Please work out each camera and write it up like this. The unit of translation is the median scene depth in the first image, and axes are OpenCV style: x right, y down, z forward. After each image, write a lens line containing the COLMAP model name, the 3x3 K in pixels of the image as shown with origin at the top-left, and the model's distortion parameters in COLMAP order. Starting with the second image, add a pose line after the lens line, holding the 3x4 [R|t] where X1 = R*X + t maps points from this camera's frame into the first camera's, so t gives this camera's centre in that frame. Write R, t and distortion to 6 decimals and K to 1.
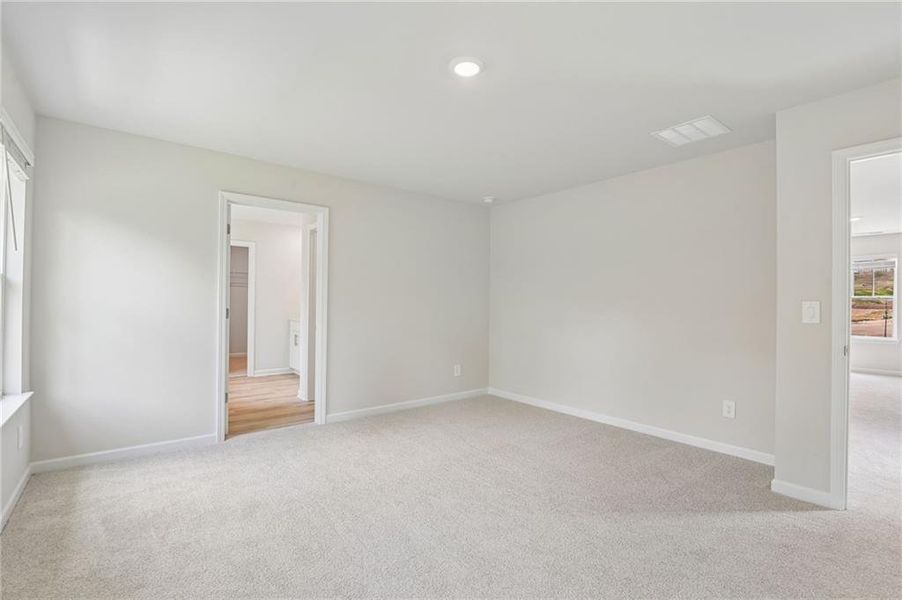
lens RADIAL K [[412.3, 0, 458.0], [0, 412.3, 303.7], [0, 0, 1]] dist [-0.014039, 0.000148]
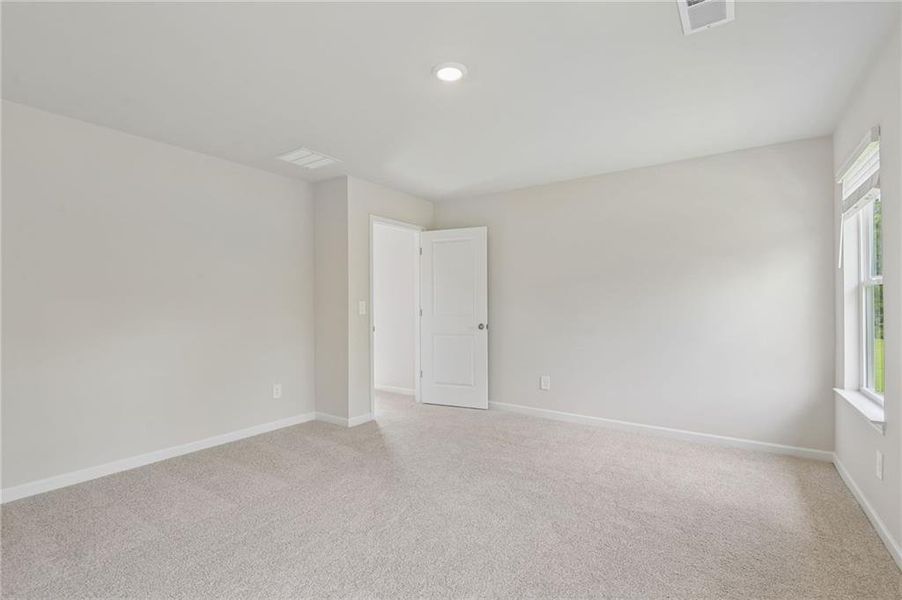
lens RADIAL K [[412.3, 0, 454.5], [0, 412.3, 298.0], [0, 0, 1]] dist [-0.014039, 0.000148]
pose [[-0.289363, 0.010706, 0.957160, -0.685798], [0.002051, 0.999942, -0.010565, -0.000927], [-0.957217, -0.001093, -0.289368, 0.917685]]
